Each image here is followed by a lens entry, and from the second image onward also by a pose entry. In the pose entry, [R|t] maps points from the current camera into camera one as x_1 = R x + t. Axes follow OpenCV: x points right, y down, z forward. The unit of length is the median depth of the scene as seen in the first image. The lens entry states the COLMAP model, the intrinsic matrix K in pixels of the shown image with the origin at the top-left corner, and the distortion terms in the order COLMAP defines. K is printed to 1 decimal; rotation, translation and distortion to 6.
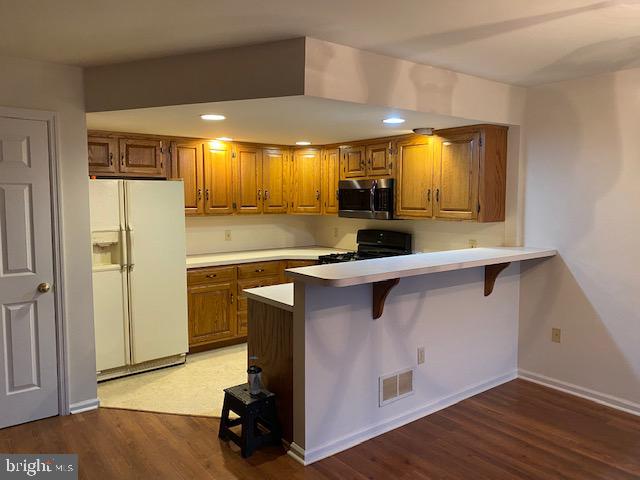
lens RADIAL K [[497.2, 0, 321.9], [0, 497.2, 242.5], [0, 0, 1]] dist [0.041508, -0.022822]
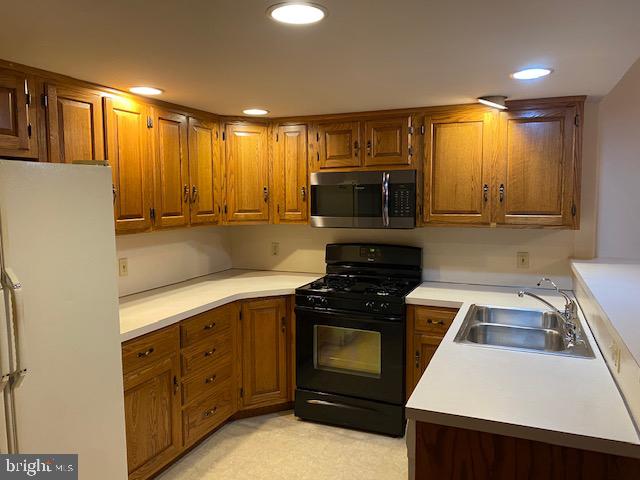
lens RADIAL K [[497.2, 0, 318.8], [0, 497.2, 233.6], [0, 0, 1]] dist [0.041508, -0.022822]
pose [[0.865120, -0.045325, 0.499514, -0.343637], [0.053647, 0.998557, -0.002306, -0.047422], [-0.498688, 0.028792, 0.866303, 0.493371]]
